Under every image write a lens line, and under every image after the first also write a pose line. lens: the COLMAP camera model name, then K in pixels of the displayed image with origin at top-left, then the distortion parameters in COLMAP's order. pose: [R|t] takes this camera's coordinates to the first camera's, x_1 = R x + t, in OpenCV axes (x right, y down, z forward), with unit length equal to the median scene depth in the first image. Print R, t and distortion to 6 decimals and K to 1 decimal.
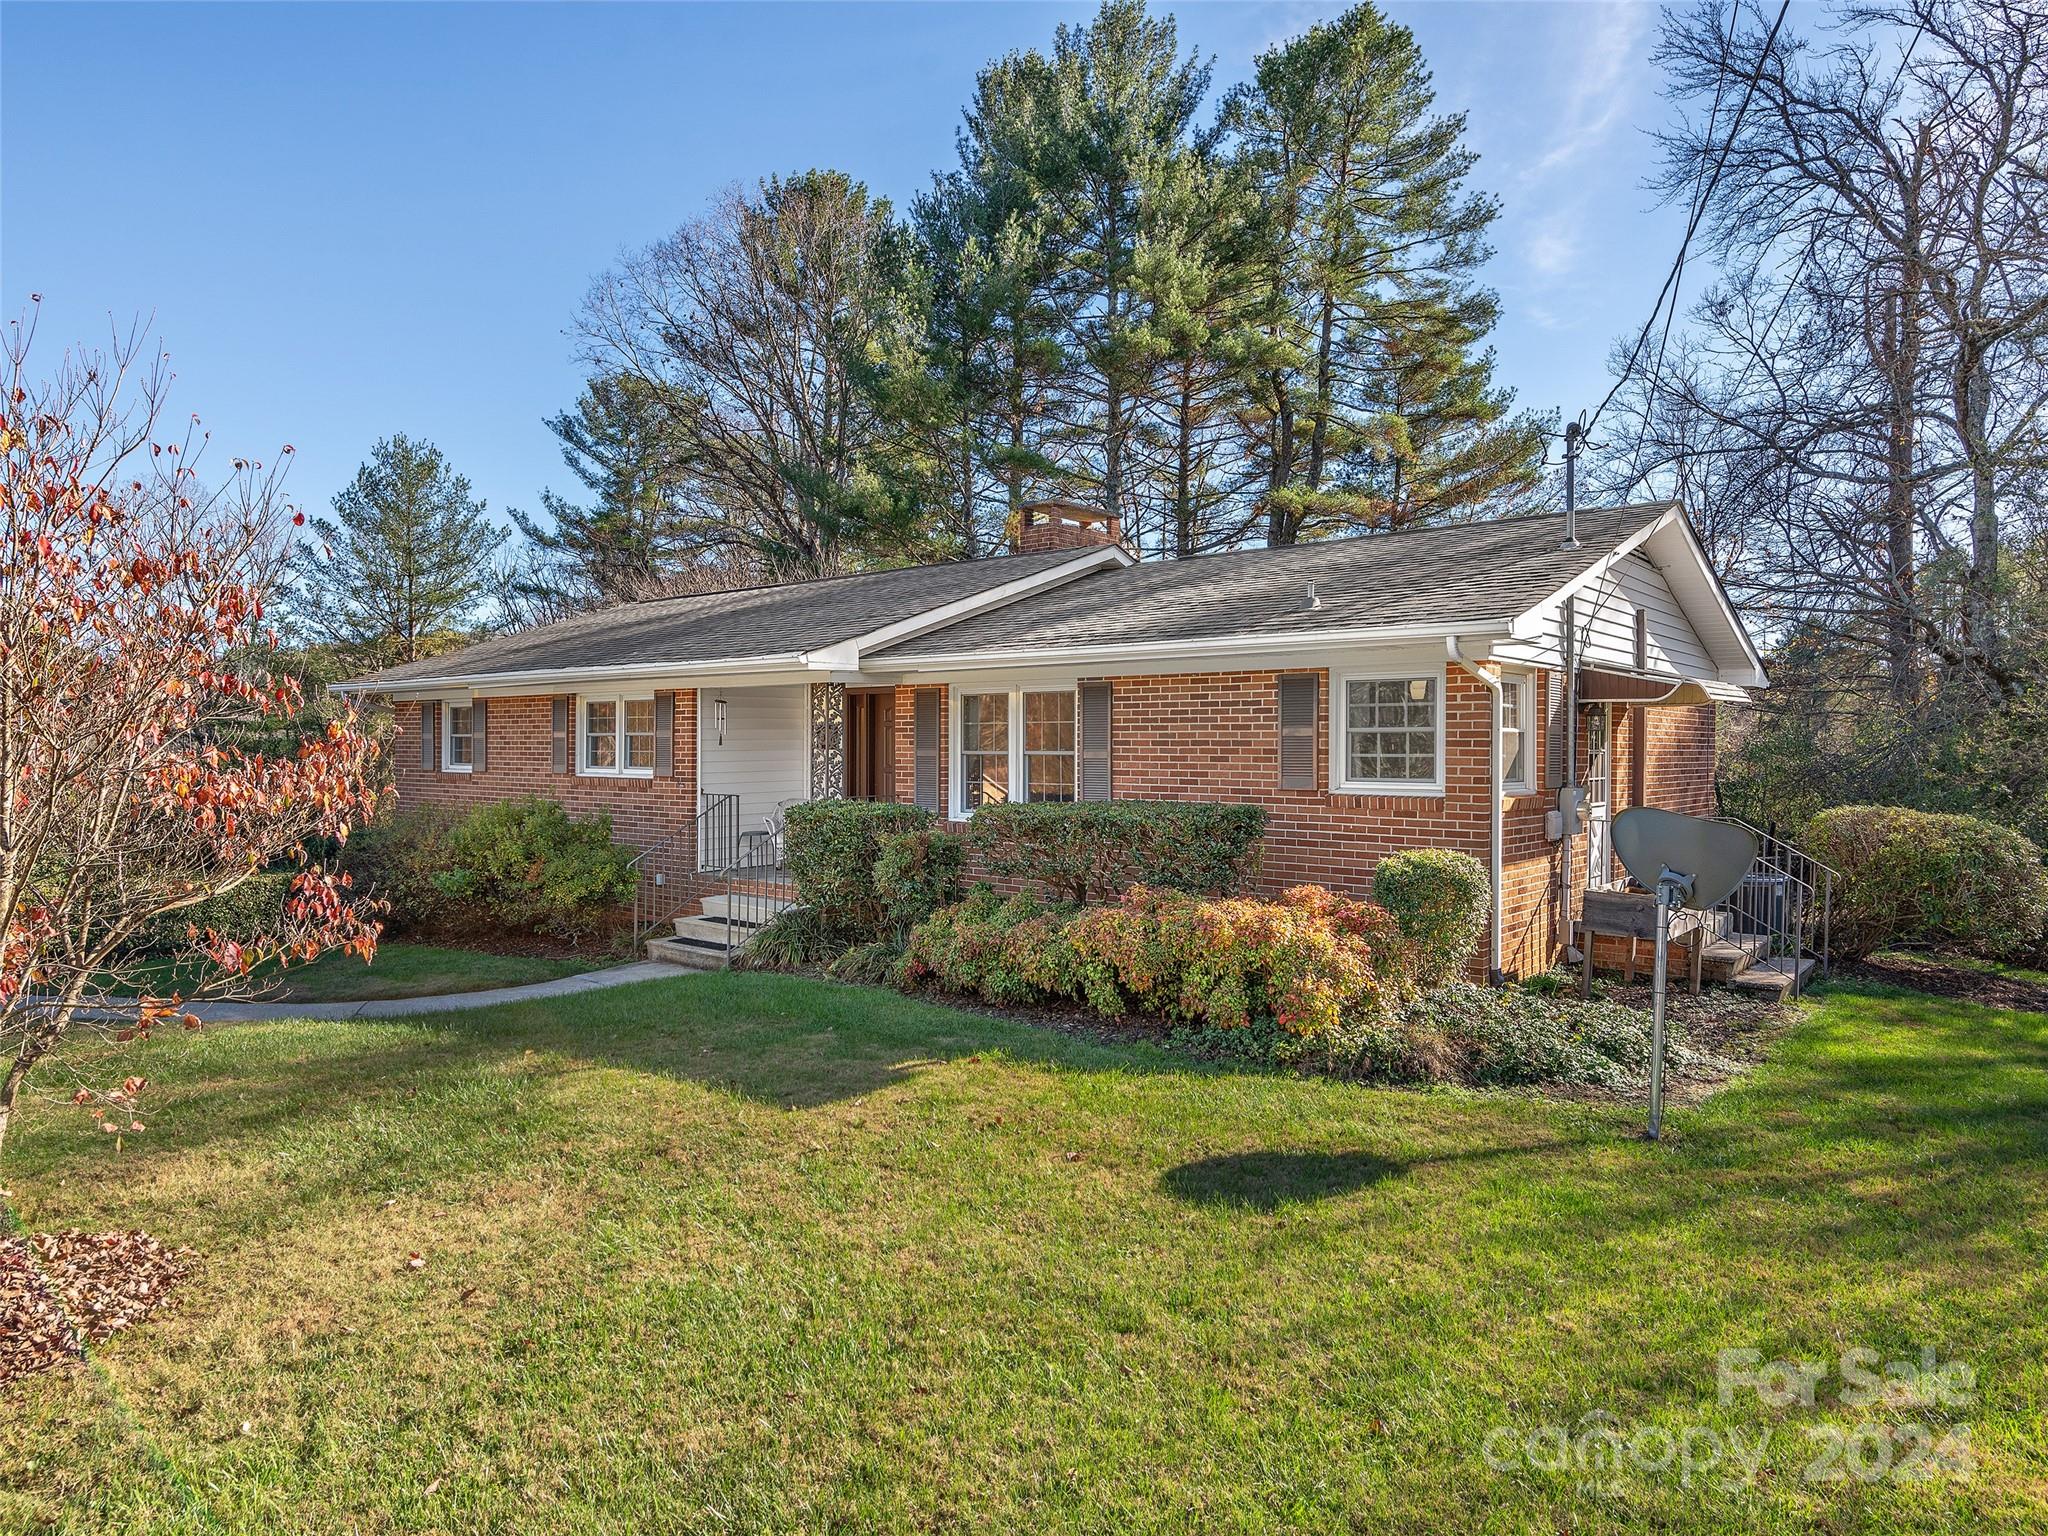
lens RADIAL K [[1121.5, 0, 1024.0], [0, 1121.5, 768.0], [0, 0, 1]] dist [0.001485, 0.000420]
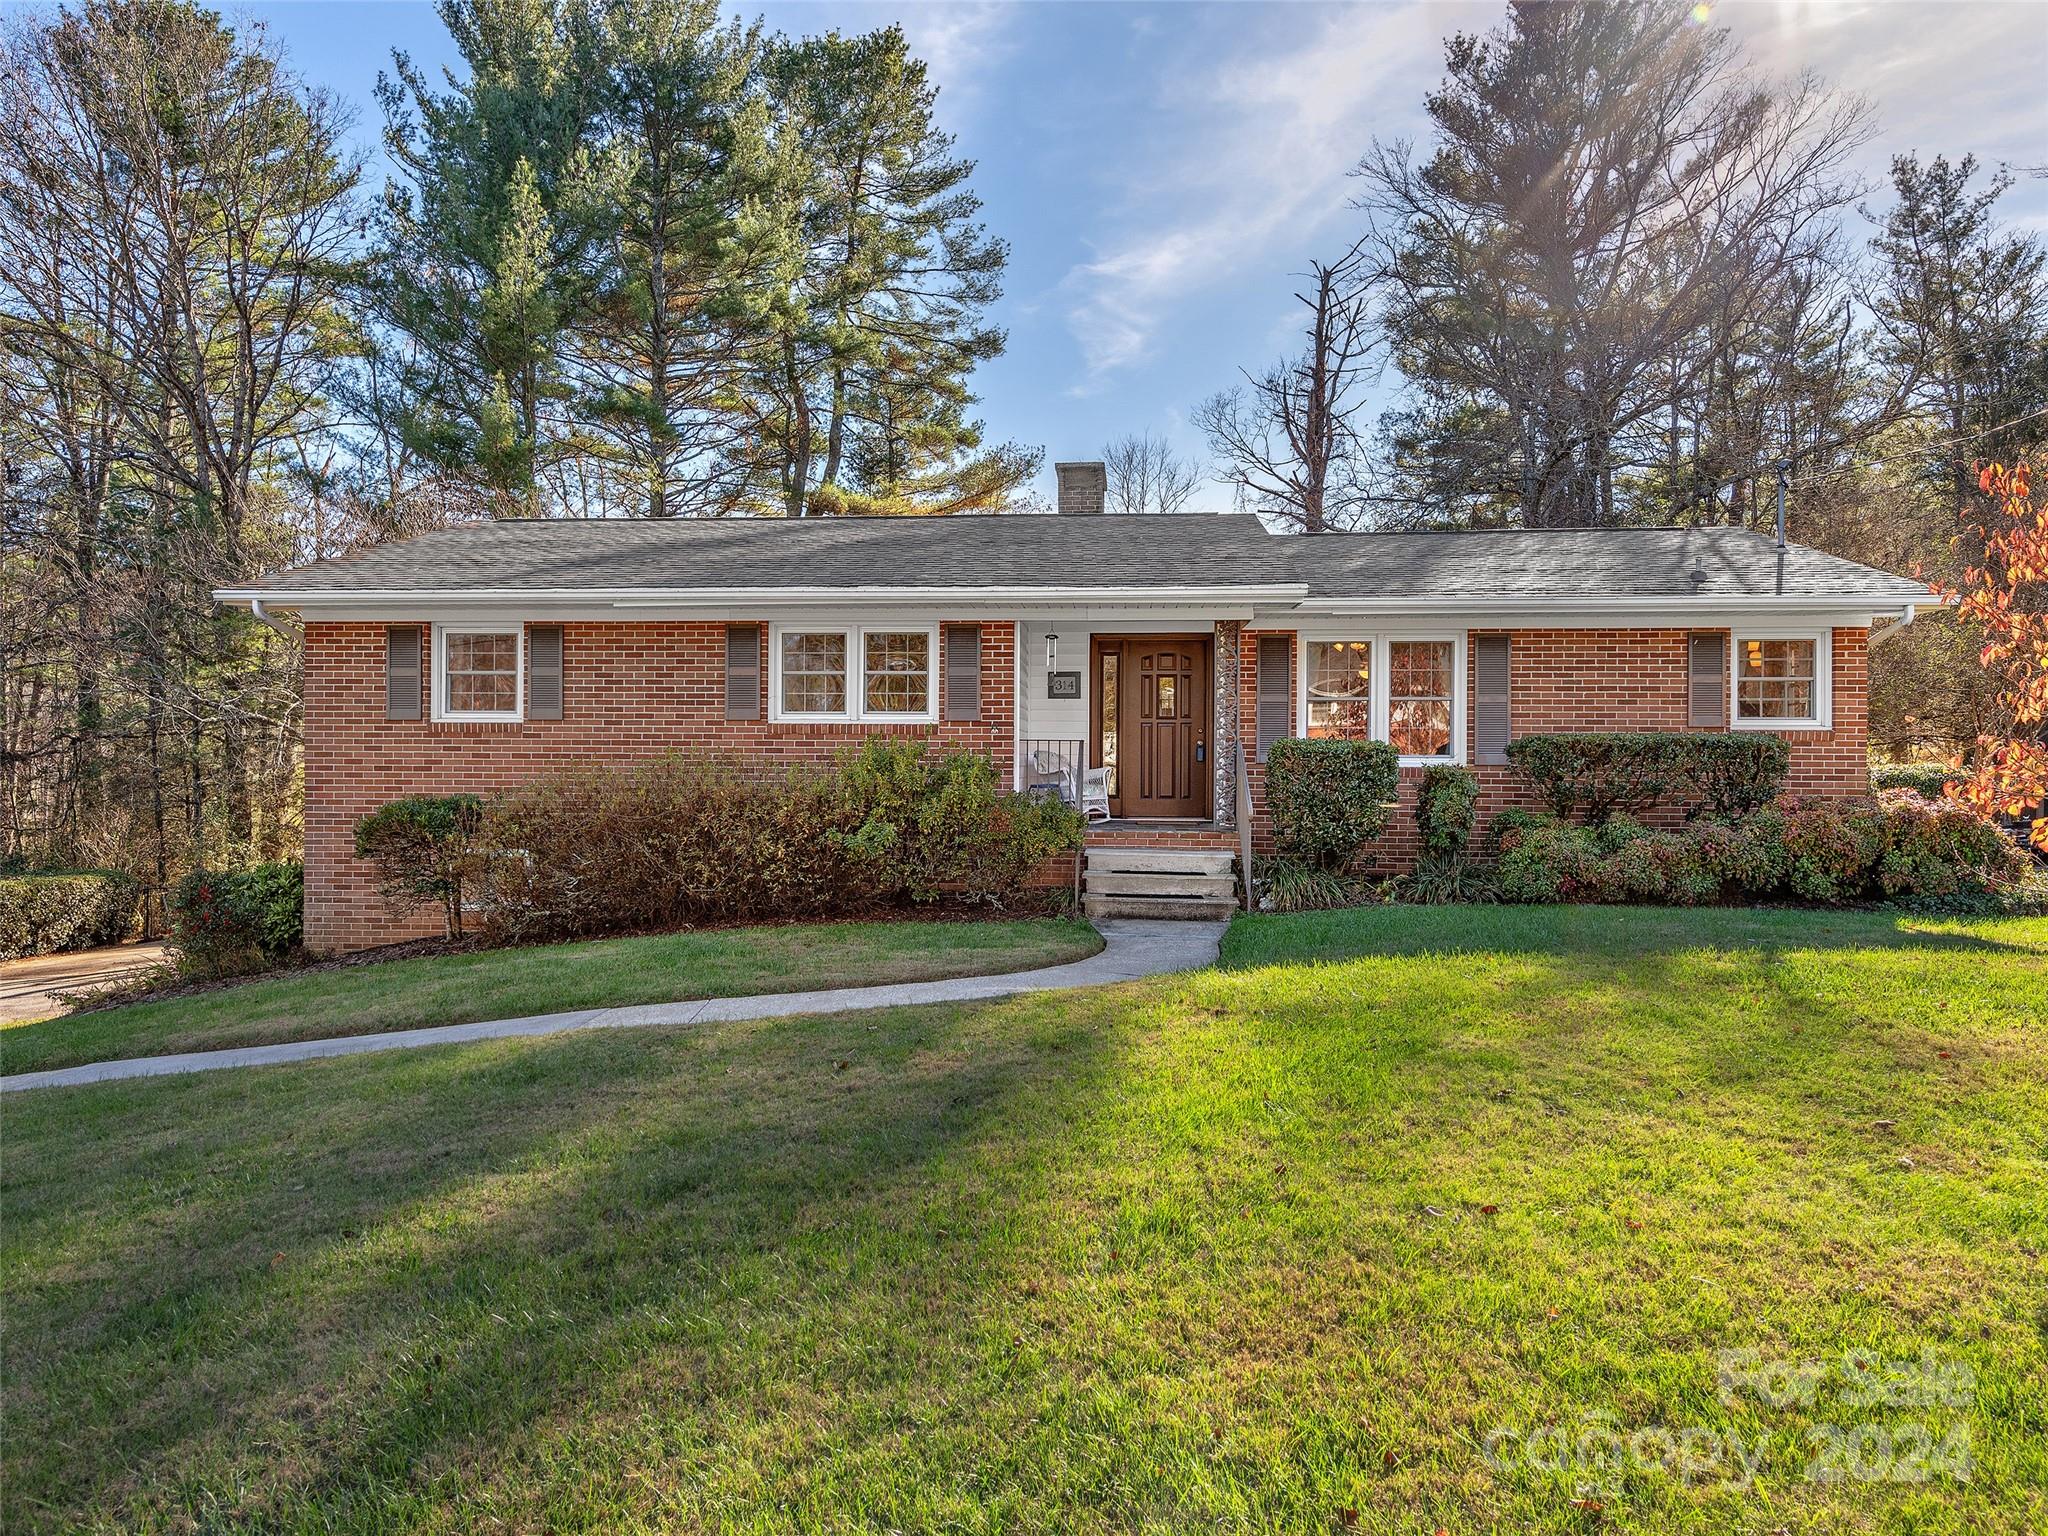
lens RADIAL K [[1149.0, 0, 1024.0], [0, 1149.0, 768.0], [0, 0, 1]] dist [0.000837, 0.000077]
pose [[0.855210, 0.002299, 0.518277, -0.143891], [0.003234, 0.999947, -0.009772, 0.010246], [-0.518272, 0.010034, 0.855157, 0.042615]]
